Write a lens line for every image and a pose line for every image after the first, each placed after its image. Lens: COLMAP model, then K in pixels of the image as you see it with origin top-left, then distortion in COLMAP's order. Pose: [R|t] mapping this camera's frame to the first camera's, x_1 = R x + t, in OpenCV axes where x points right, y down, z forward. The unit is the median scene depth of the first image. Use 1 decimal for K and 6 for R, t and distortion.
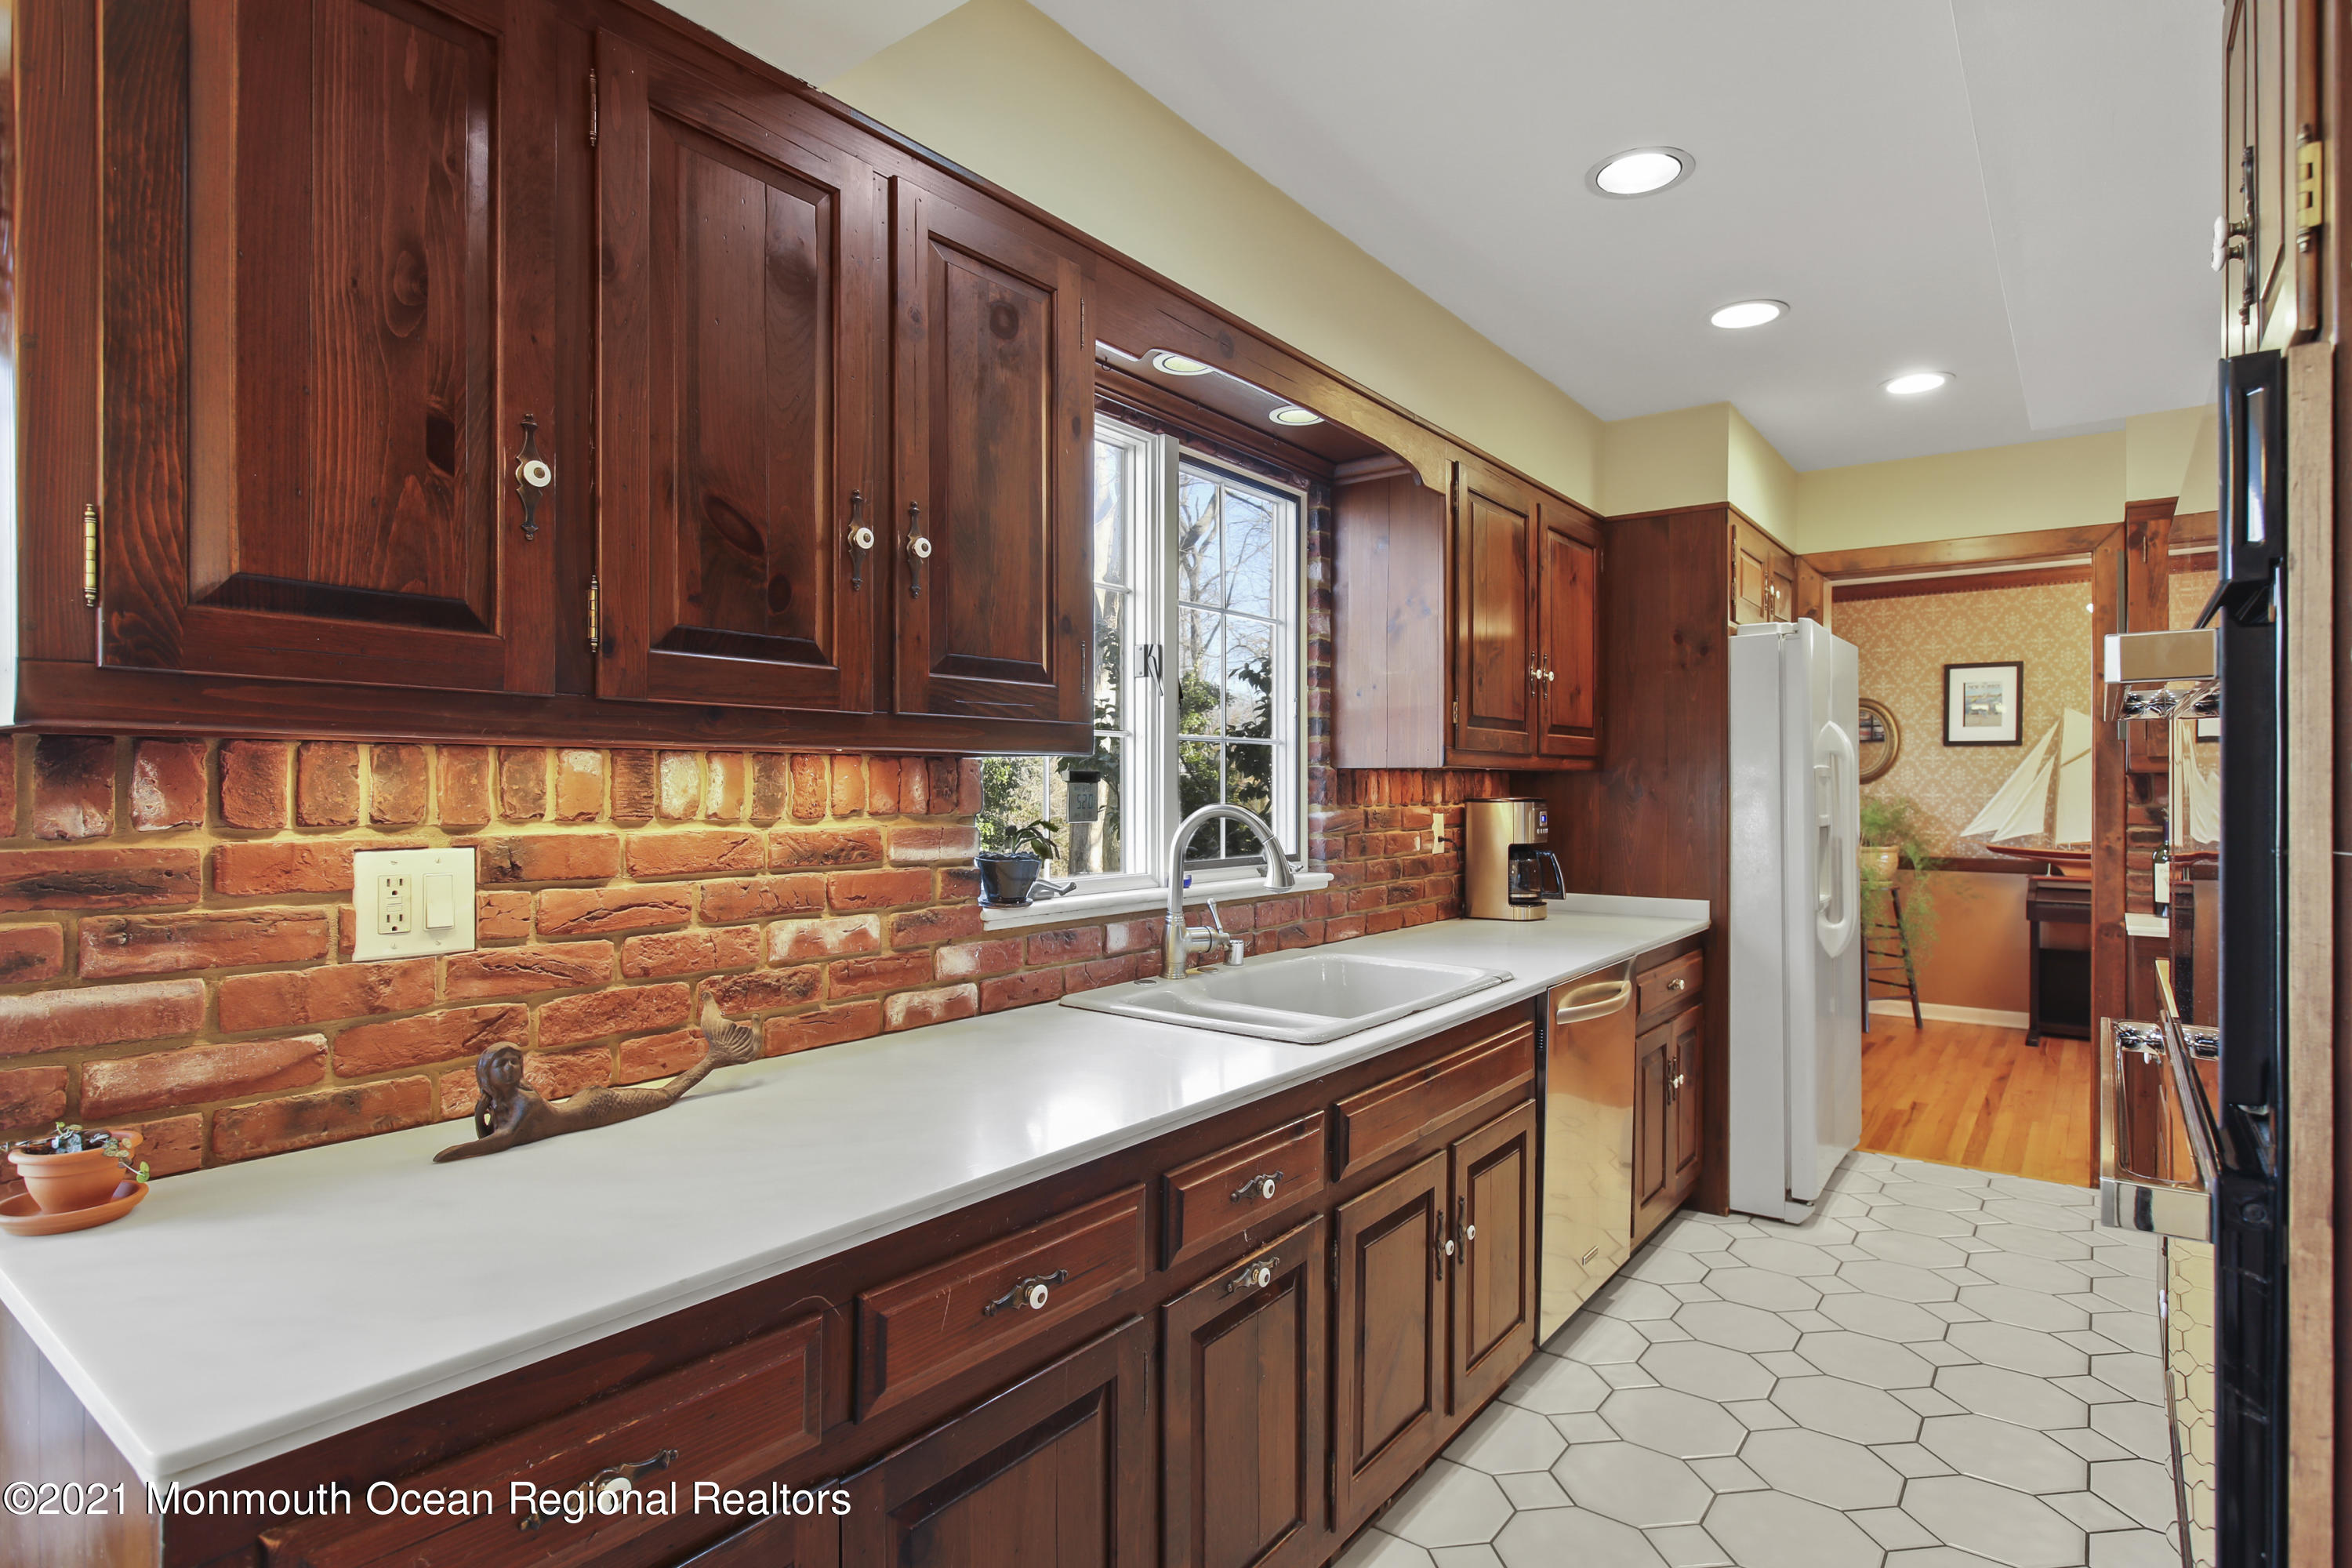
lens RADIAL K [[1203.1, 0, 1187.3], [0, 1203.1, 791.1], [0, 0, 1]] dist [-0.002139, 0.000815]
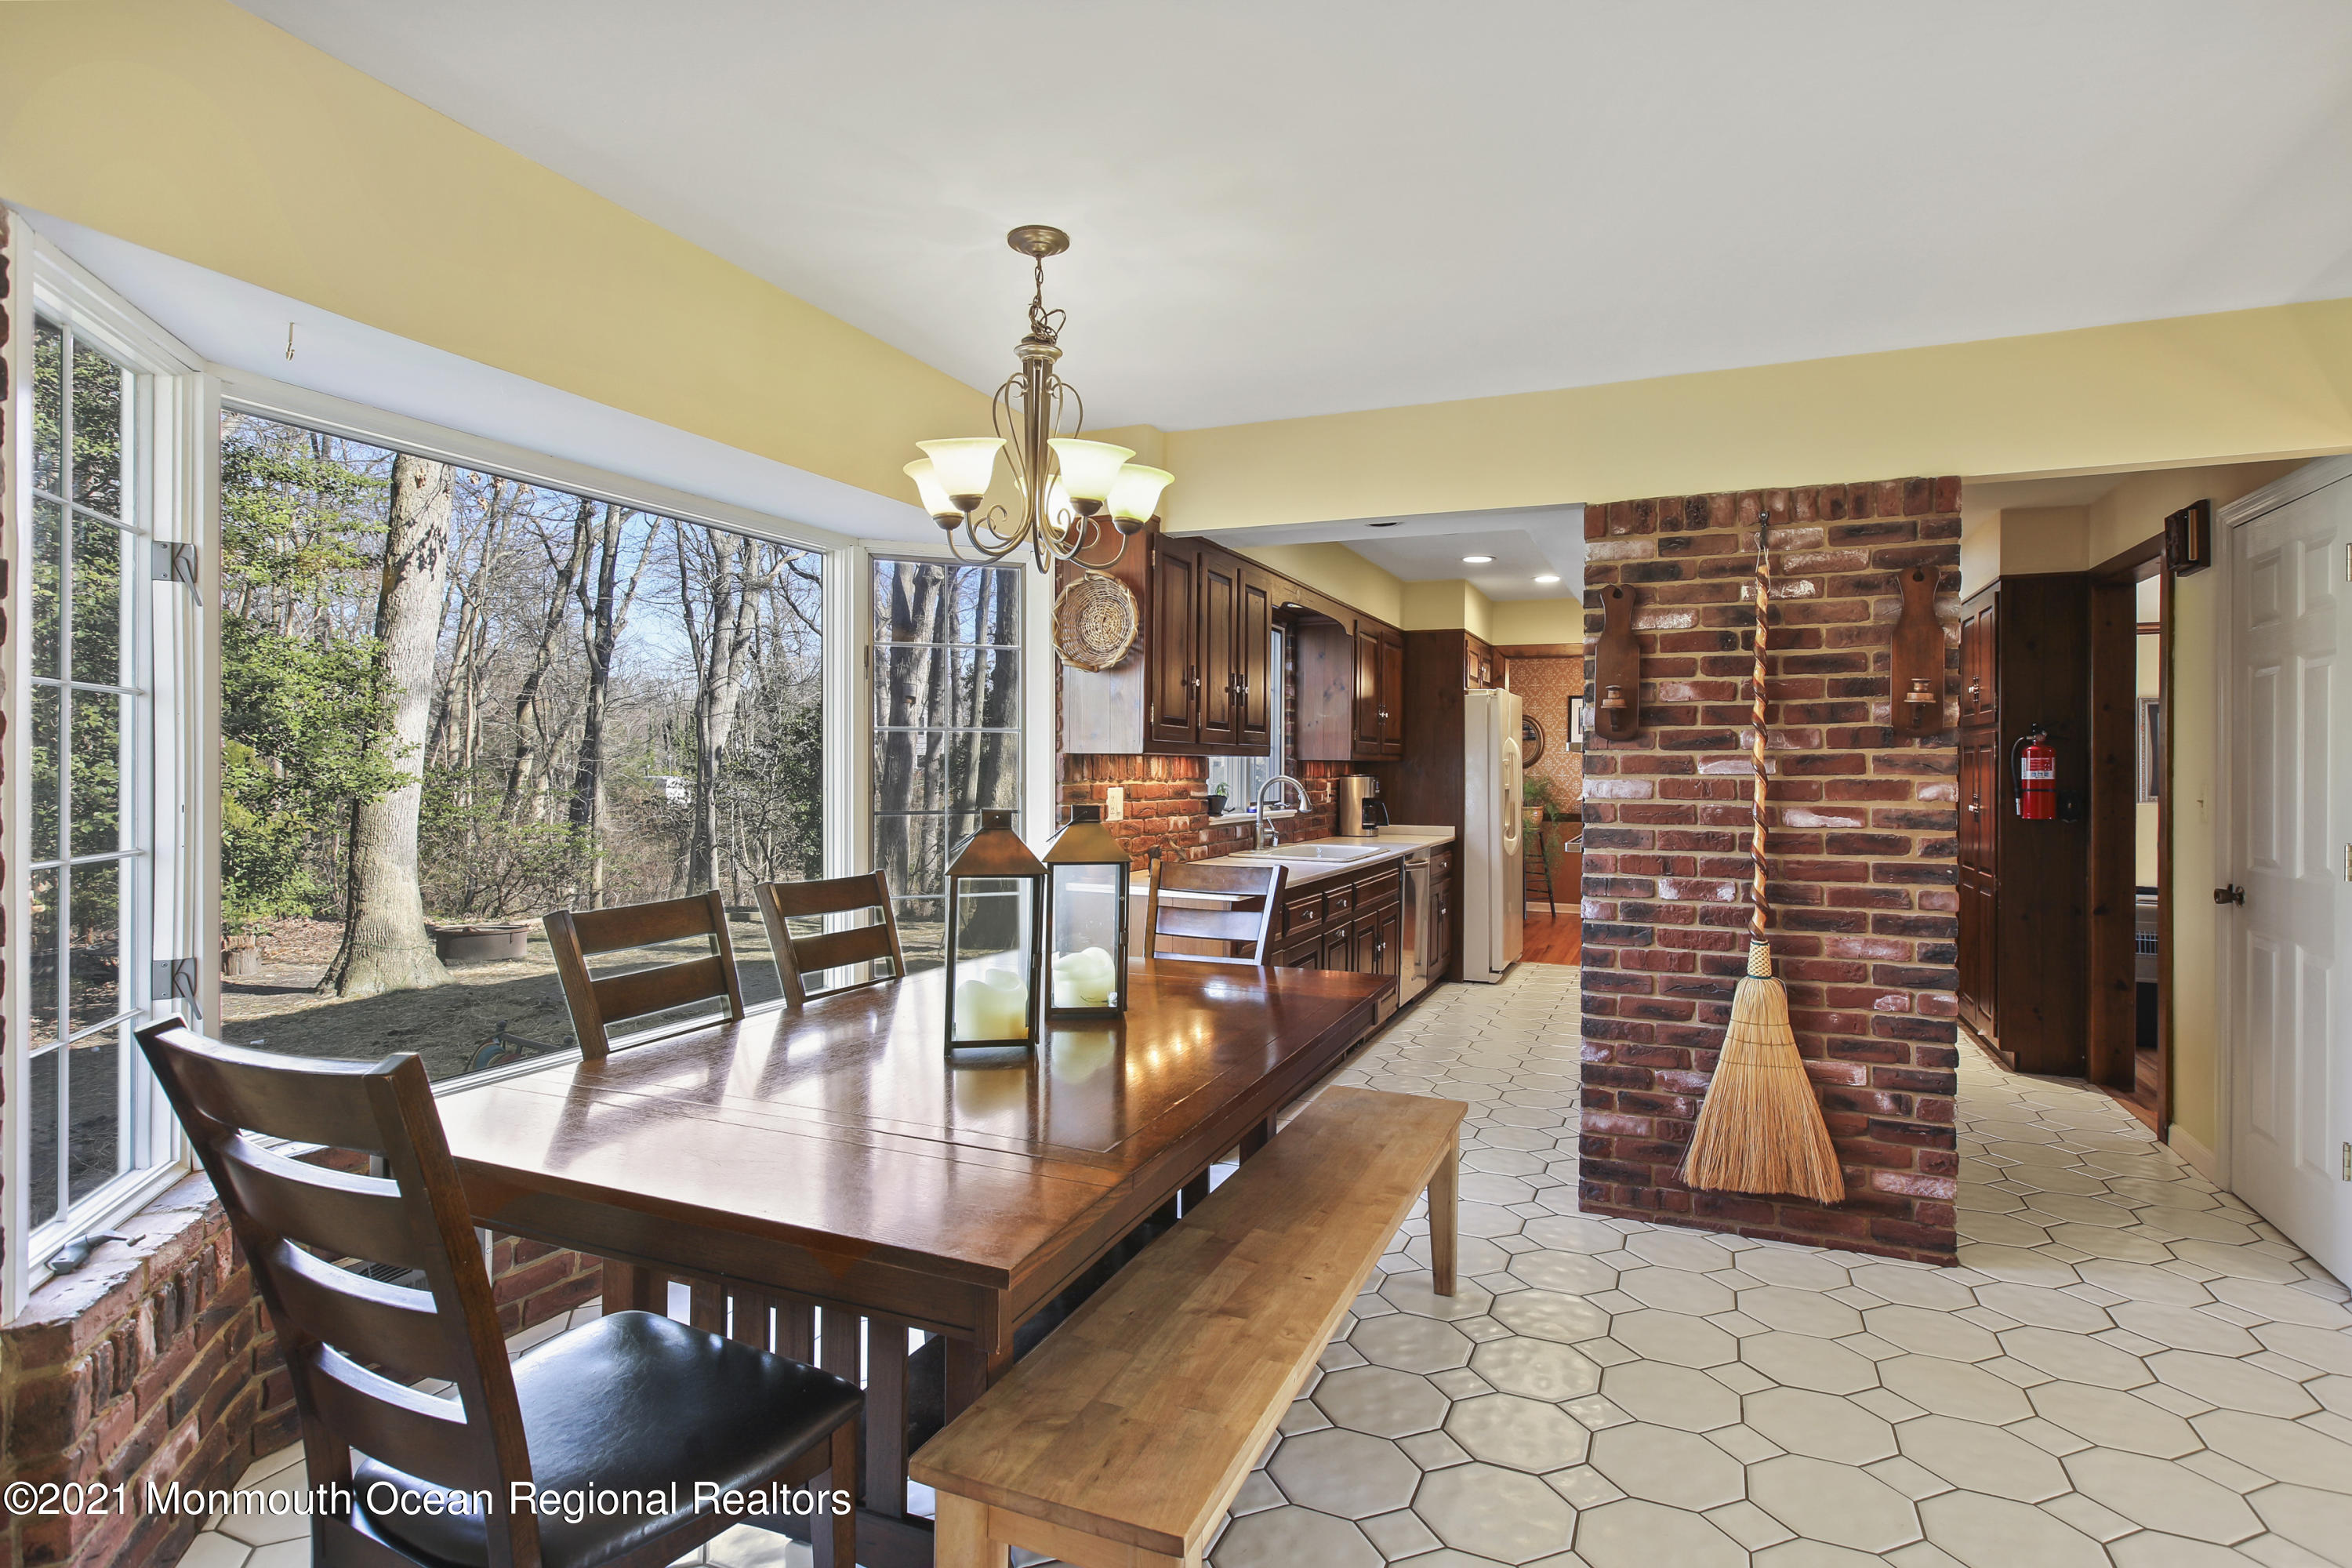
lens RADIAL K [[1193.1, 0, 1178.0], [0, 1193.1, 773.9], [0, 0, 1]] dist [-0.002794, -0.000332]
pose [[0.973358, 0.003875, 0.229260, -0.831570], [-0.004179, 0.999991, 0.000840, 0.006673], [-0.229254, -0.001776, 0.973365, -1.463244]]
